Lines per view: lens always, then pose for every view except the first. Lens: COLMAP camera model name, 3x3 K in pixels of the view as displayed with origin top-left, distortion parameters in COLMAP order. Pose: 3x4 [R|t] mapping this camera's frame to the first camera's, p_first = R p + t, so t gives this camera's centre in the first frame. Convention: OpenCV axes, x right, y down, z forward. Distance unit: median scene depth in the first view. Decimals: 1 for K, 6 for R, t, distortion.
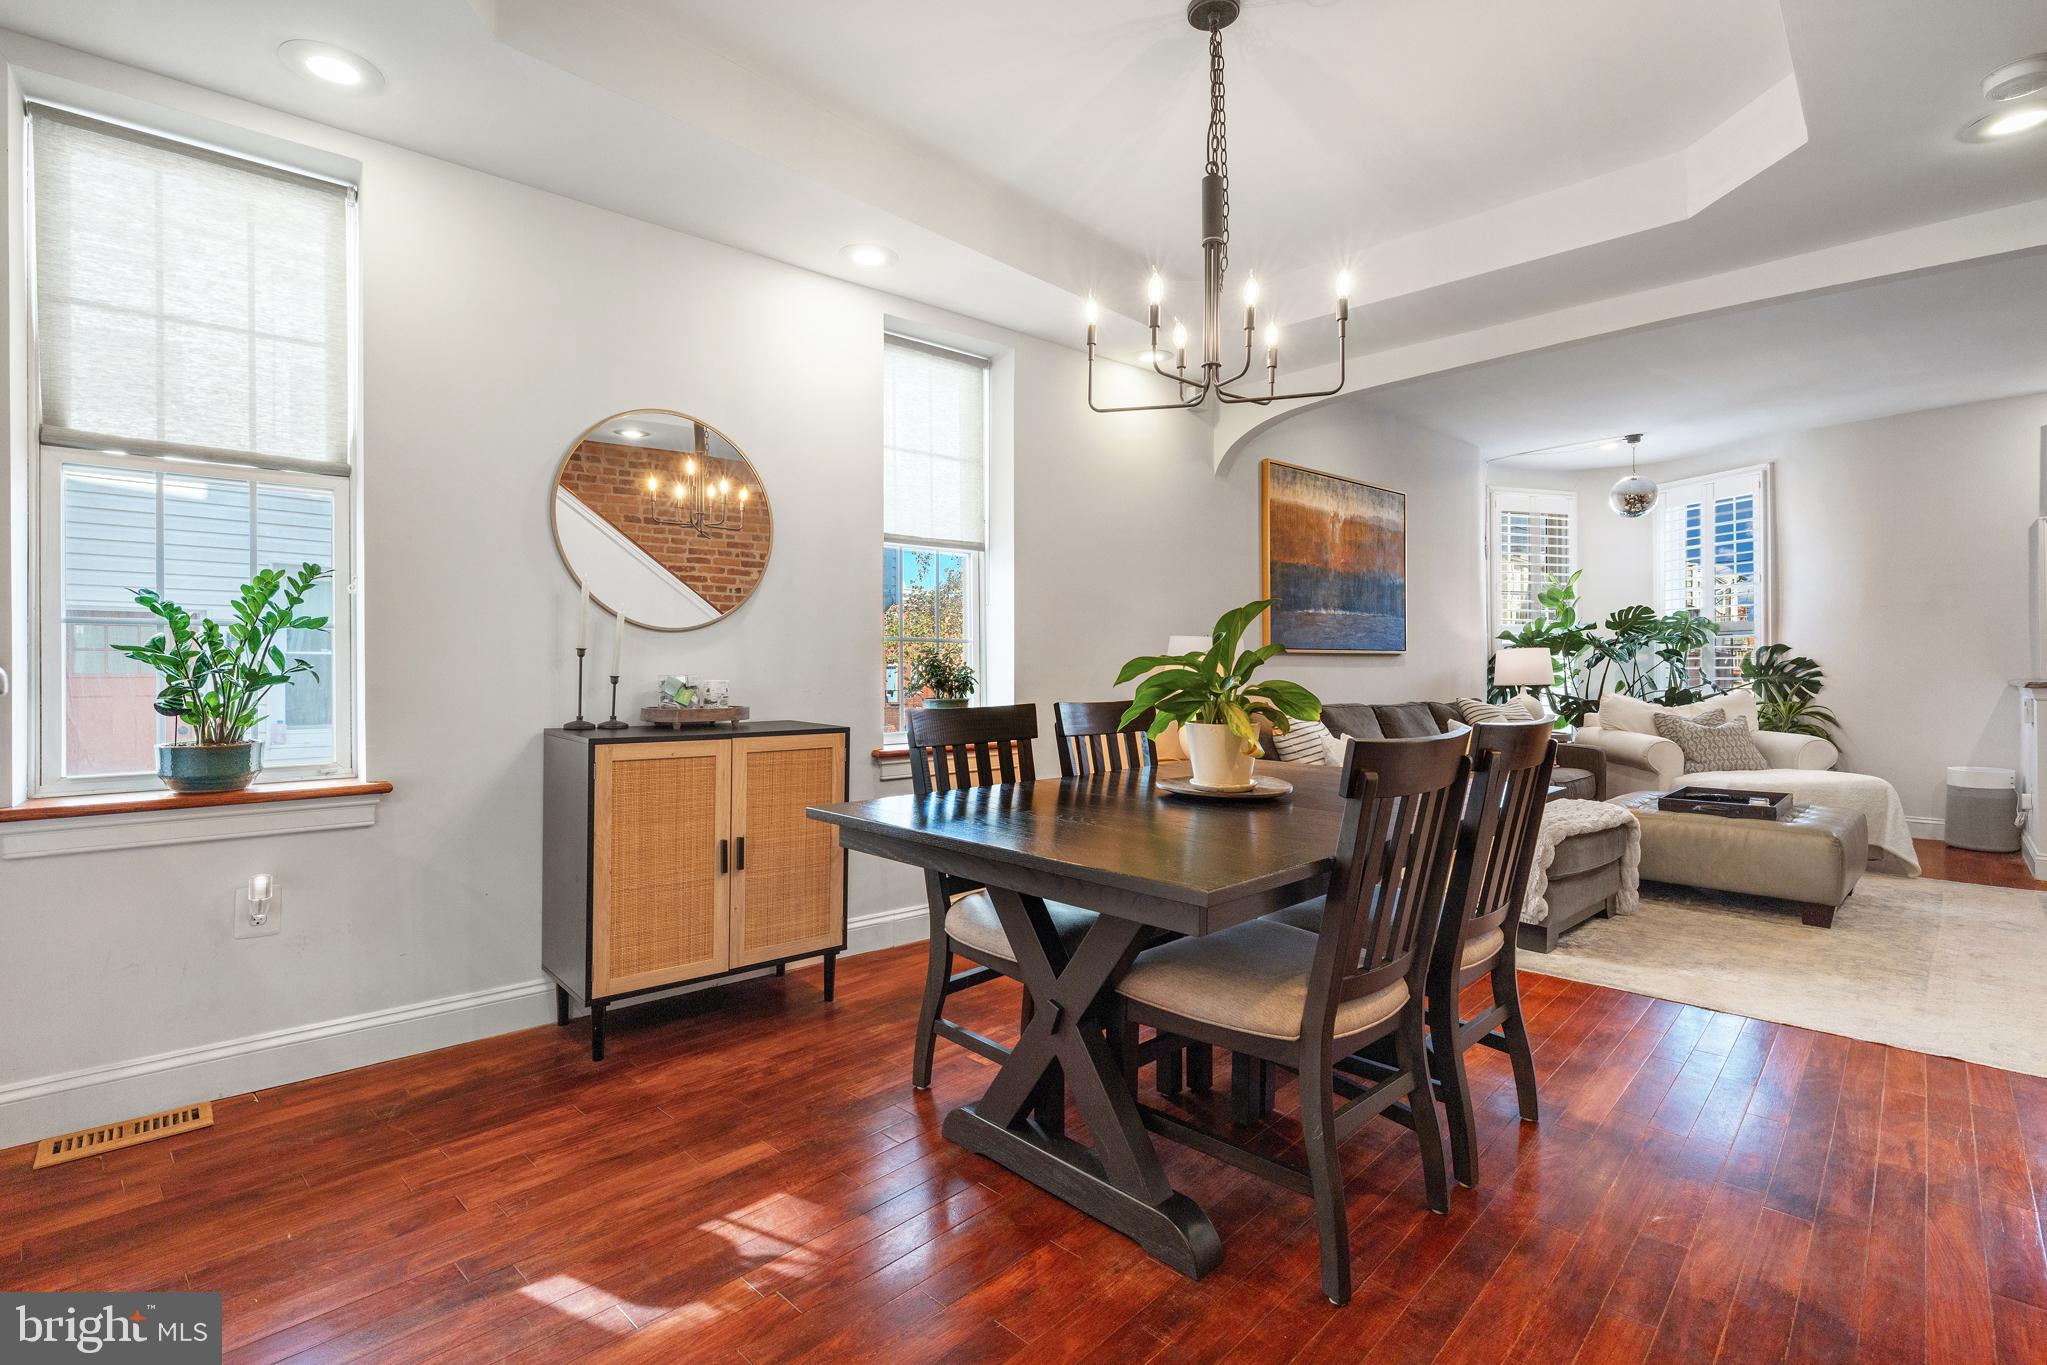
lens RADIAL K [[939.3, 0, 1019.6], [0, 939.3, 670.7], [0, 0, 1]] dist [0.000747, 0.000121]
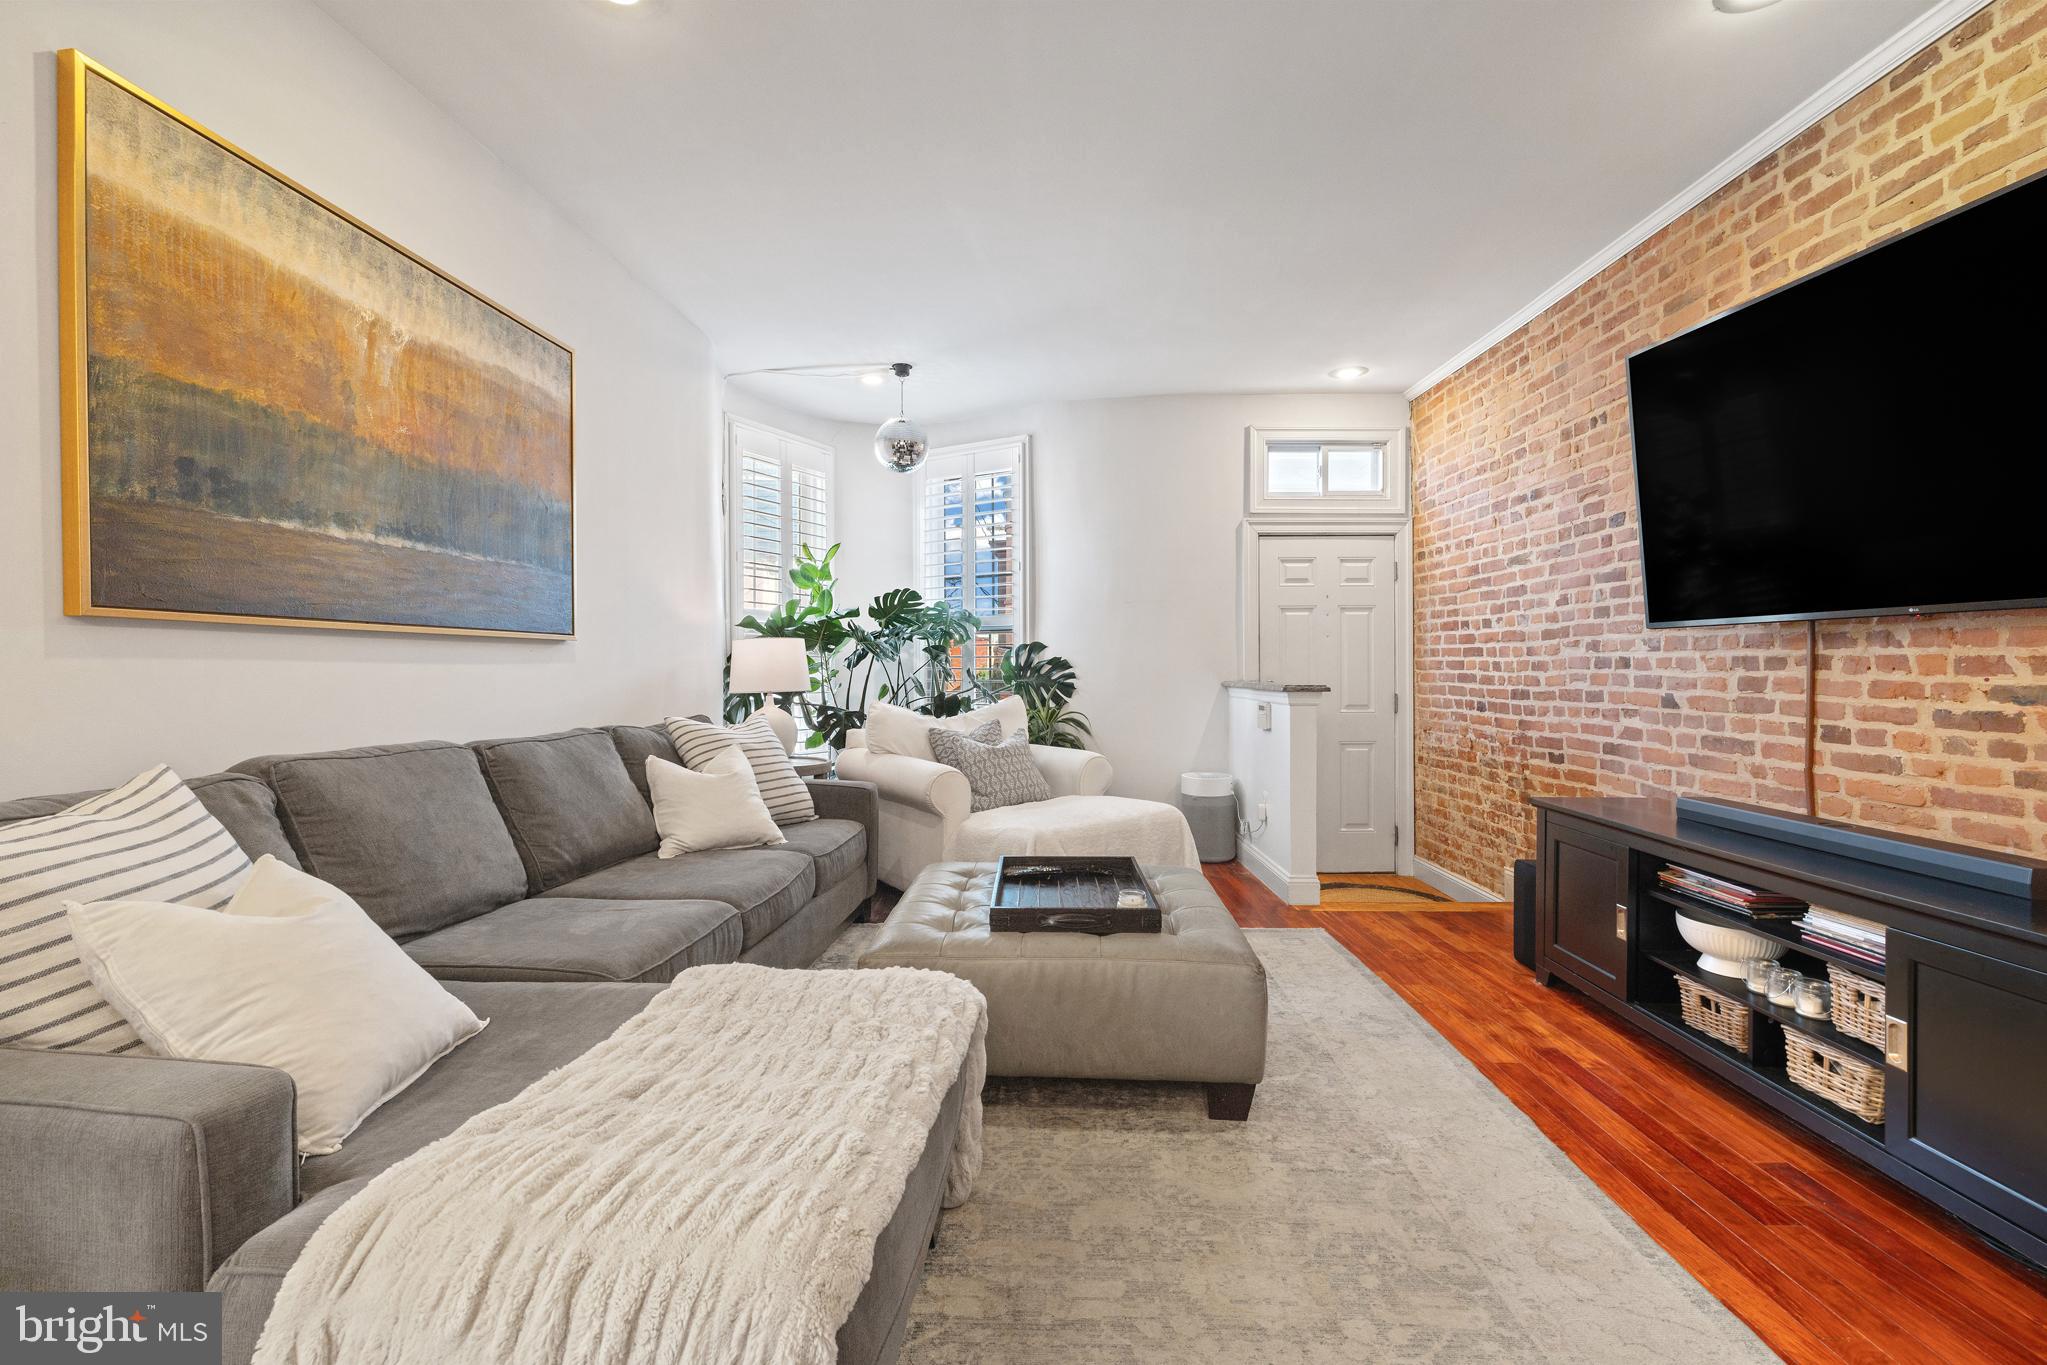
lens RADIAL K [[894.1, 0, 1016.0], [0, 894.1, 674.7], [0, 0, 1]] dist [0.001500, 0.000079]
pose [[0.729806, -0.000855, 0.683653, 0.219996], [-0.001244, 0.999996, 0.002578, 0.000314], [-0.683653, -0.002732, 0.729802, 0.399325]]
